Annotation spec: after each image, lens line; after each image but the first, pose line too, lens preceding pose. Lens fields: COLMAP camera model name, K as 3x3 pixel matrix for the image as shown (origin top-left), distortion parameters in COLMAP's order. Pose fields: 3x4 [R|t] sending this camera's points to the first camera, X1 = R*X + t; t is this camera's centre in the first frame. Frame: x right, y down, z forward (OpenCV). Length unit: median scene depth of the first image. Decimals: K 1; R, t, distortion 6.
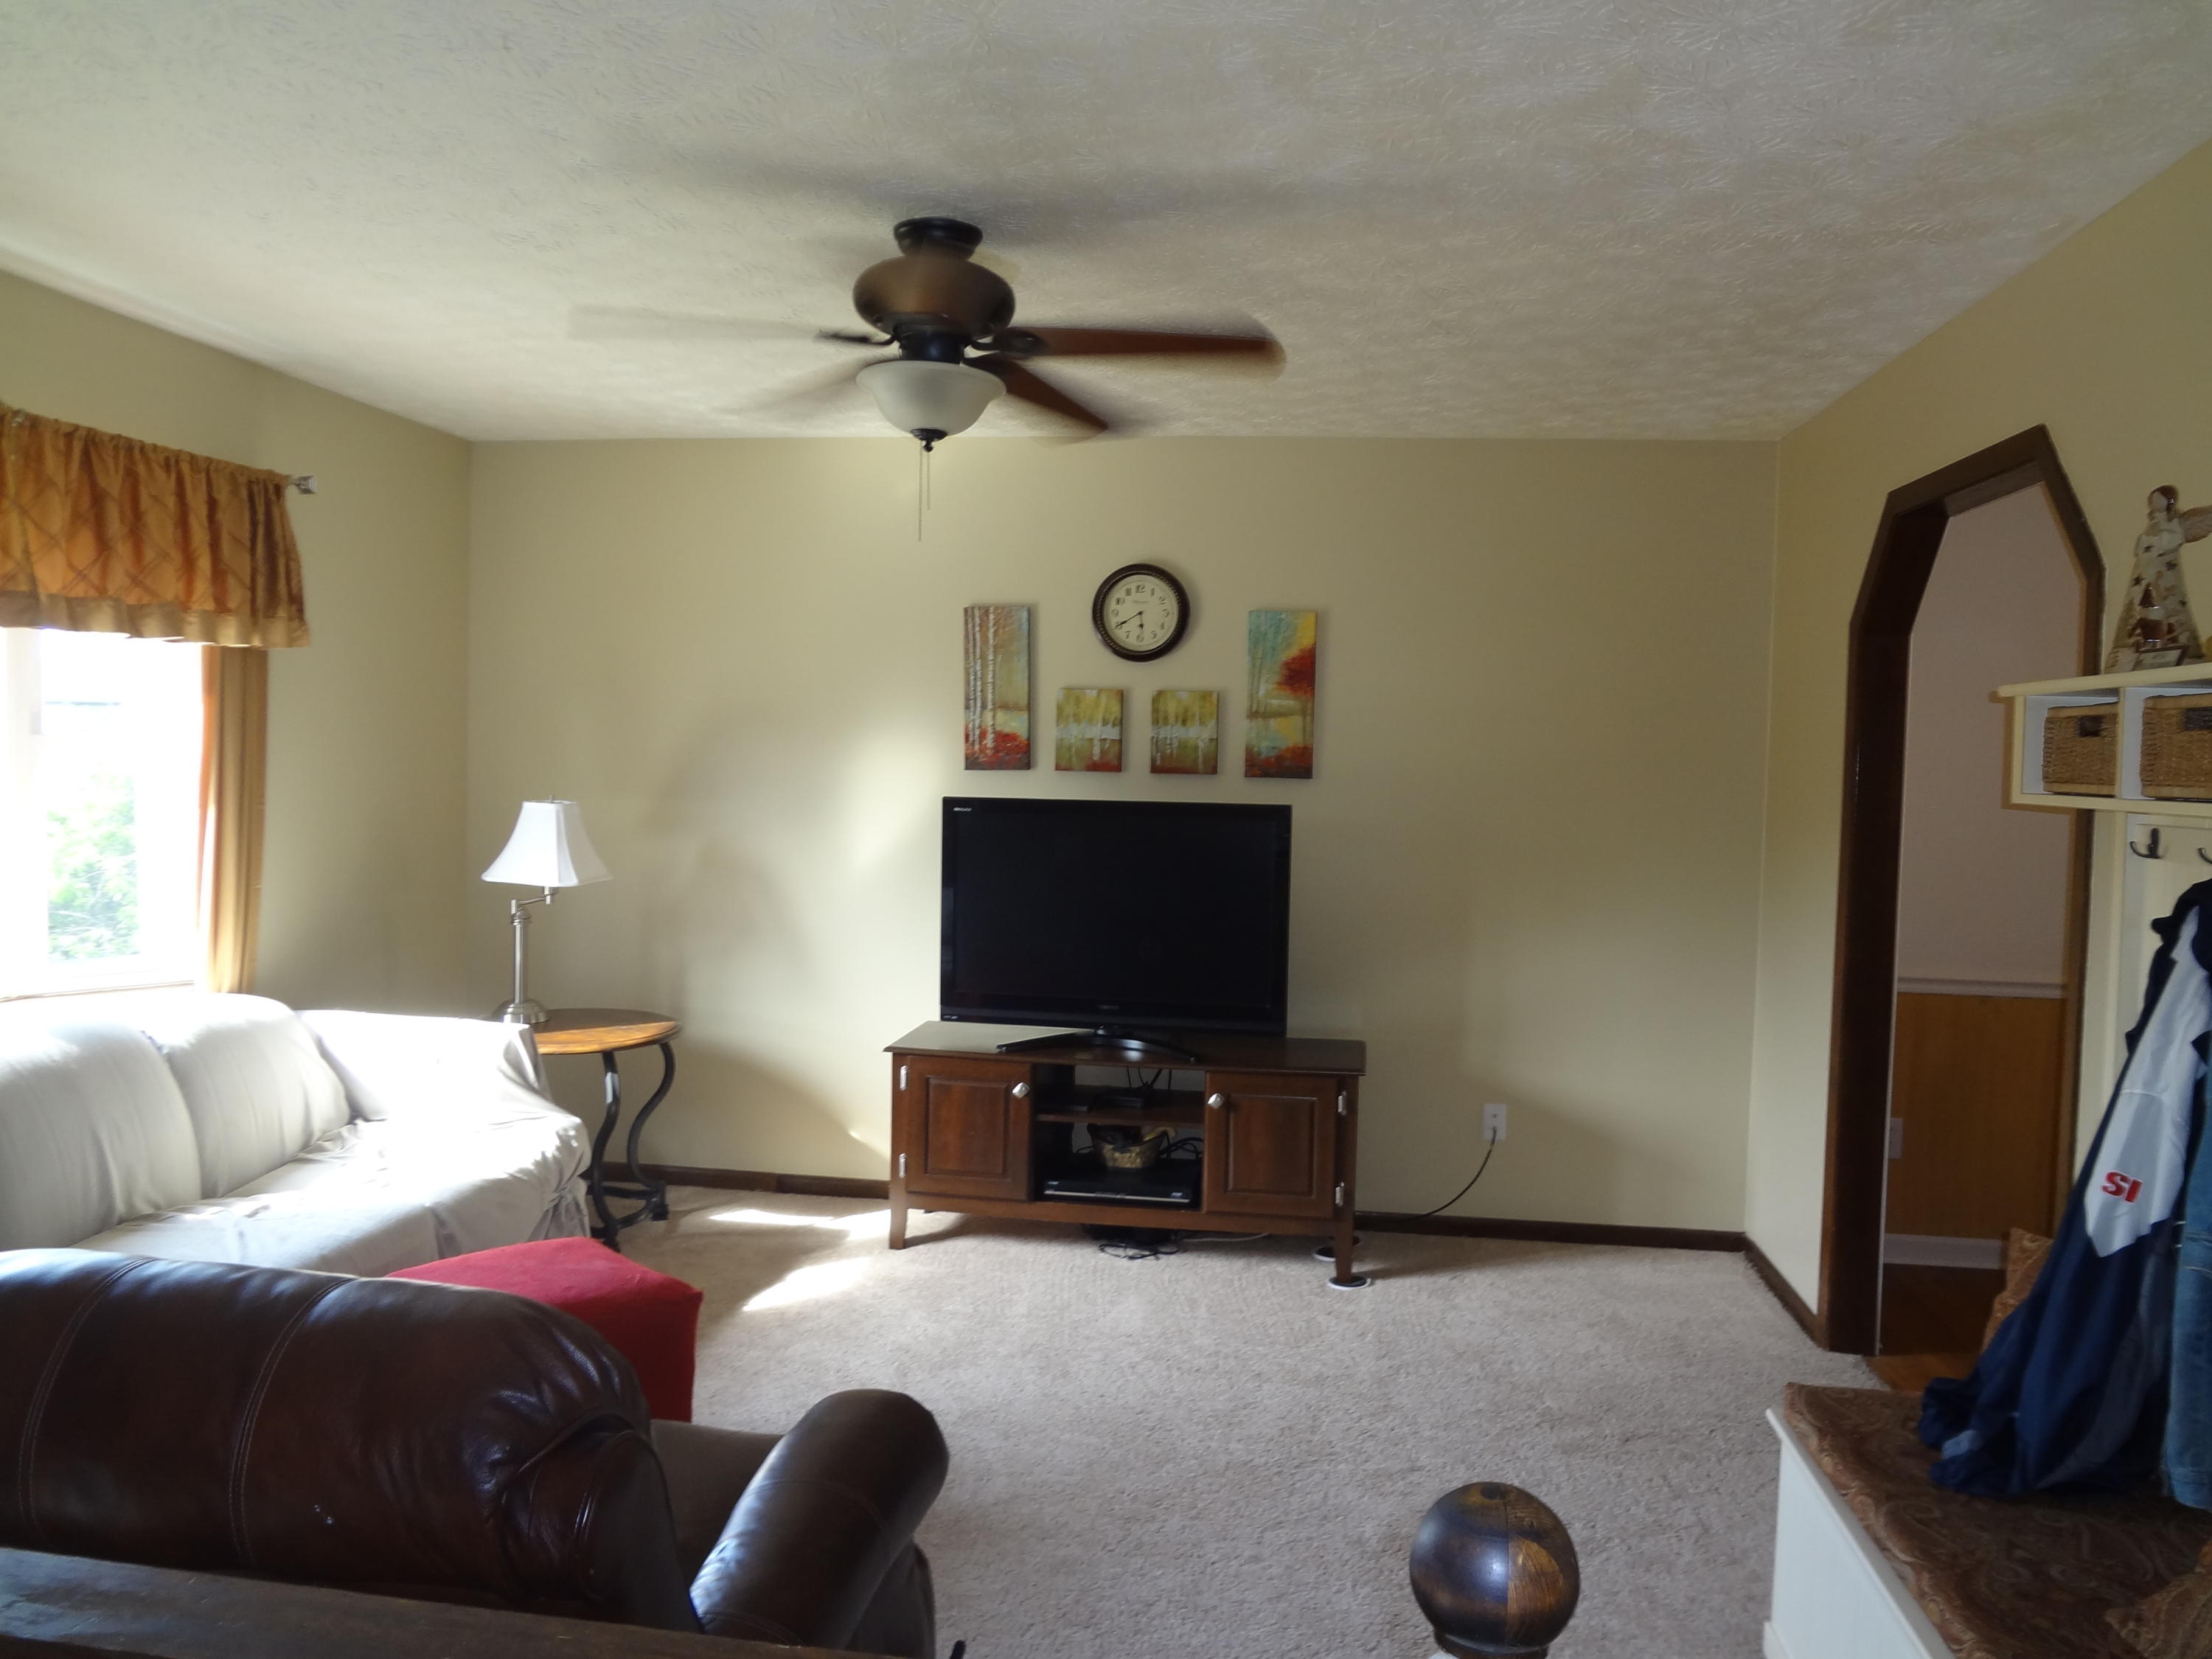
lens RADIAL K [[1635.6, 0, 1106.0], [0, 1635.6, 829.5], [0, 0, 1]] dist [-0.057971, 0.002924]
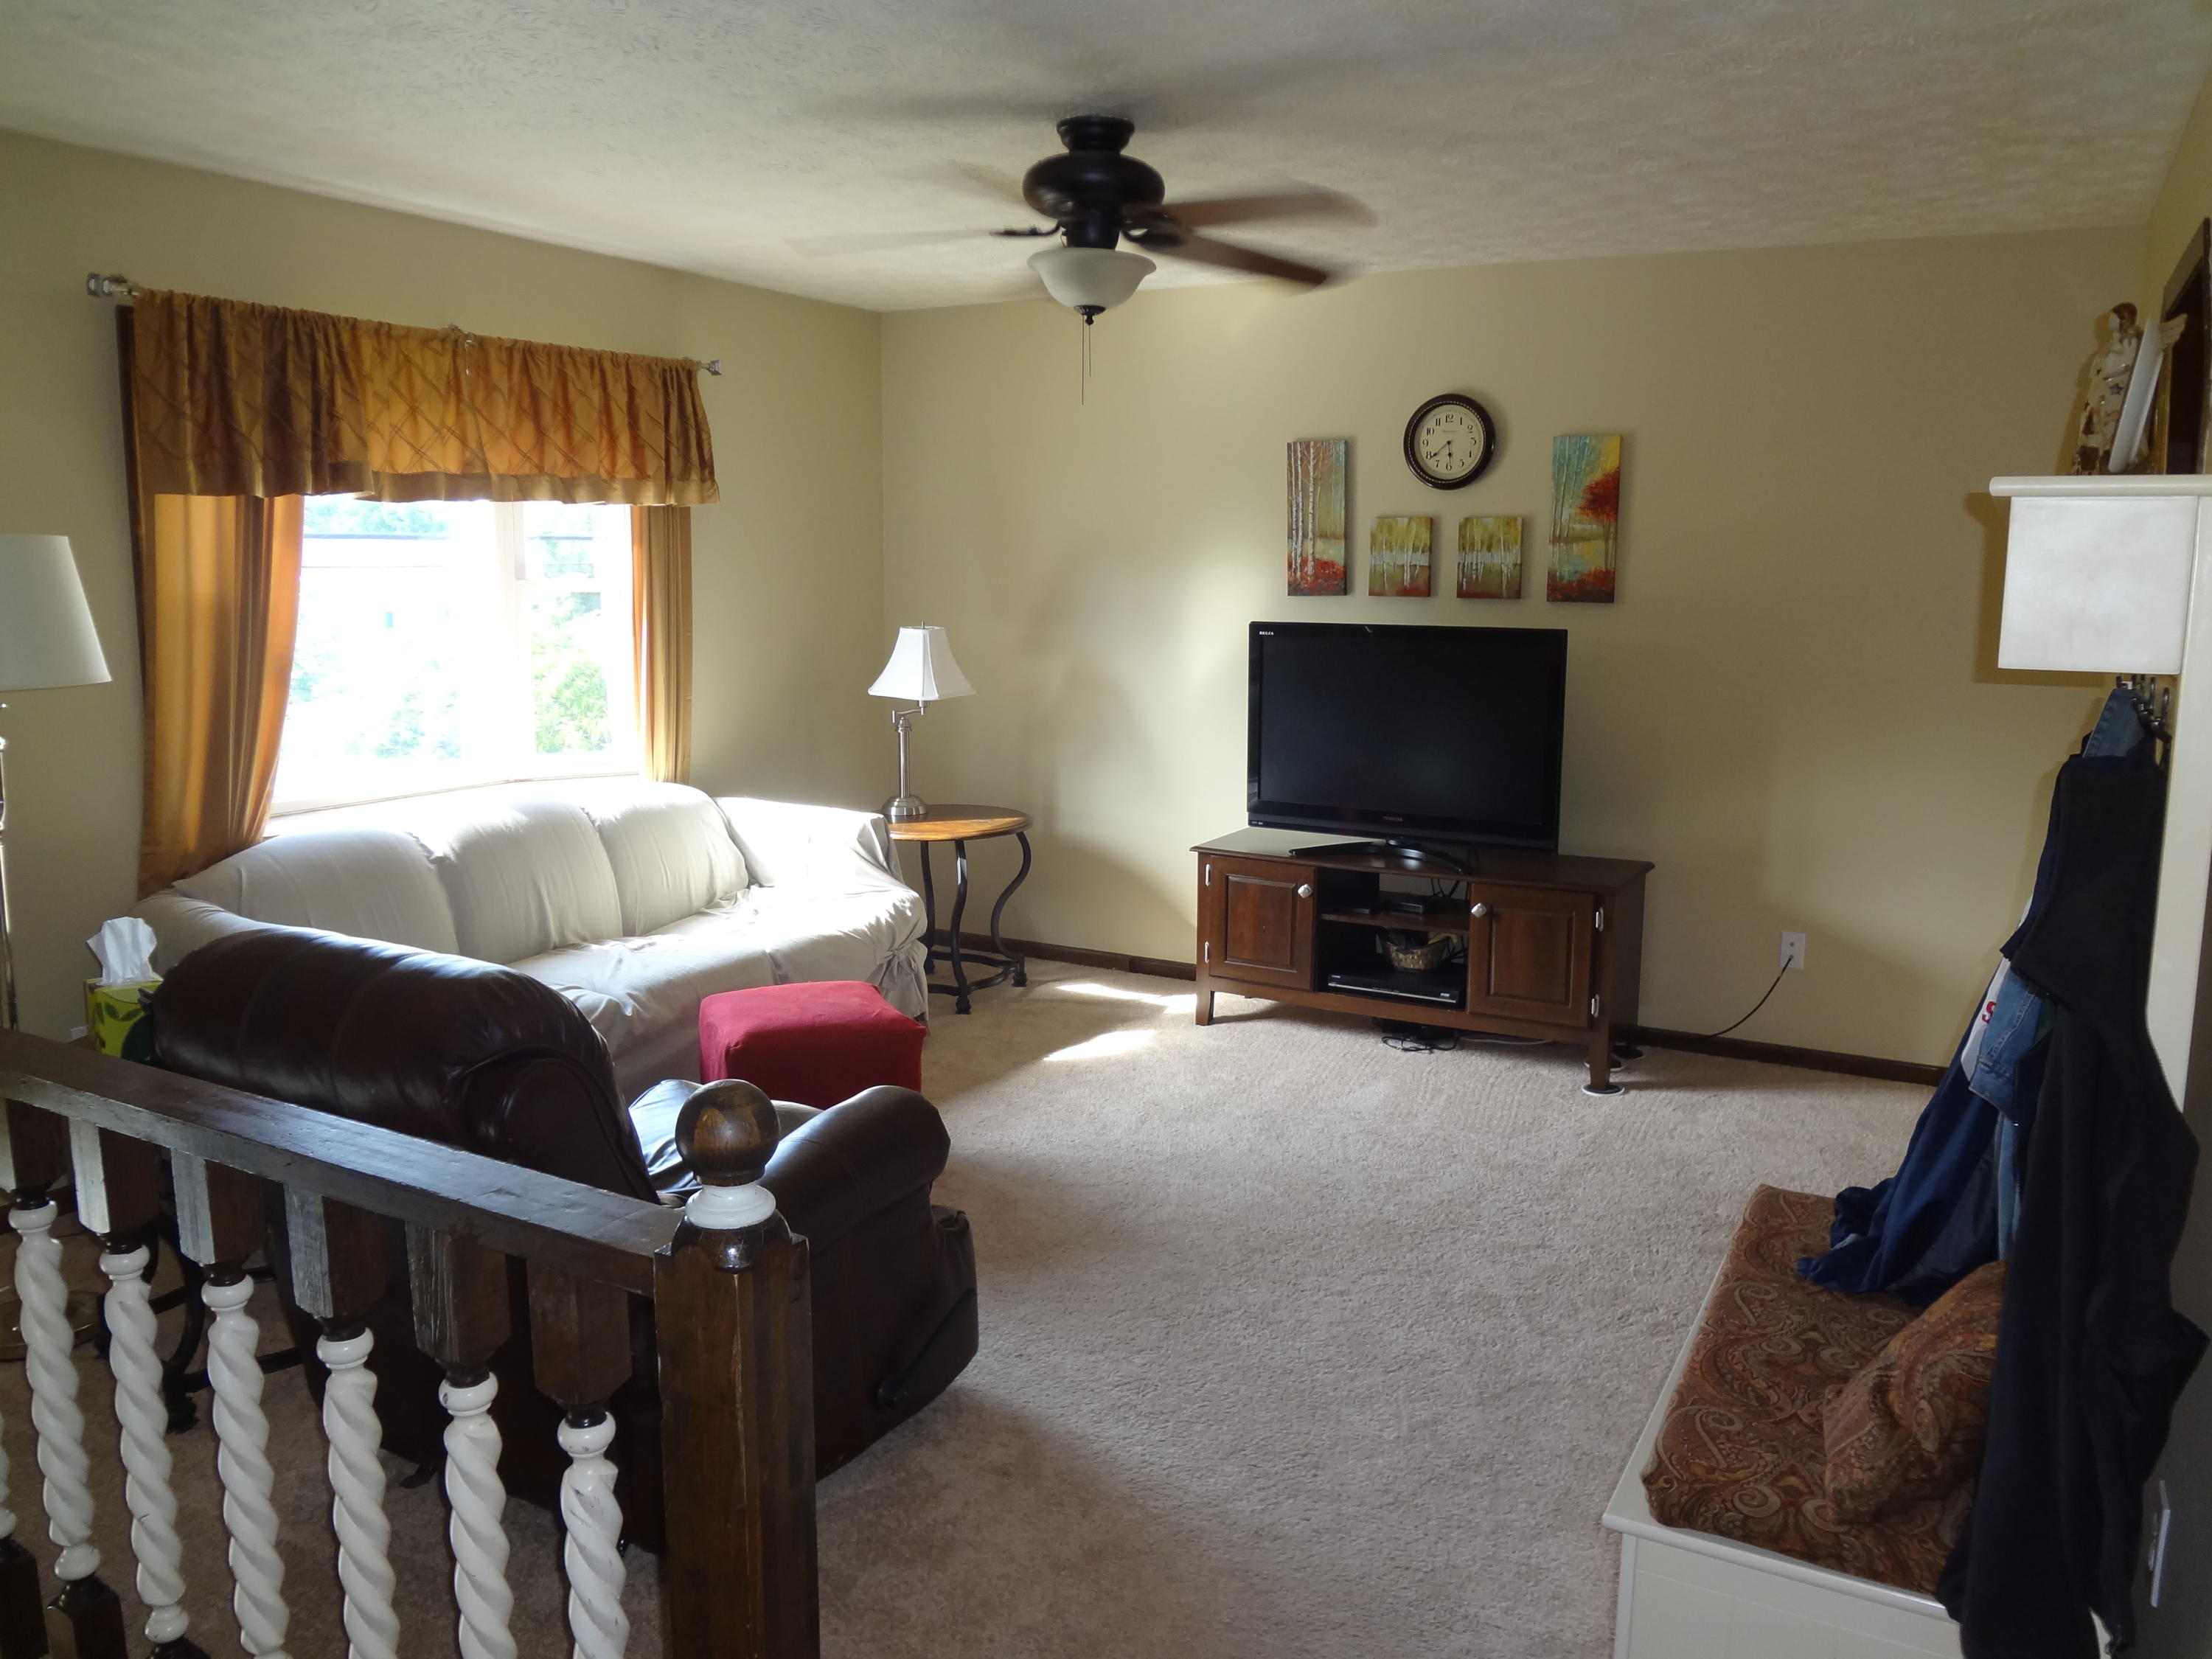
lens RADIAL K [[1639.0, 0, 1106.0], [0, 1639.0, 829.5], [0, 0, 1]] dist [-0.069036, 0.003295]
pose [[0.933427, 0.040415, -0.356483, 0.212460], [-0.000395, 0.993750, 0.111630, -0.004032], [0.358767, -0.104058, 0.927609, -0.064758]]
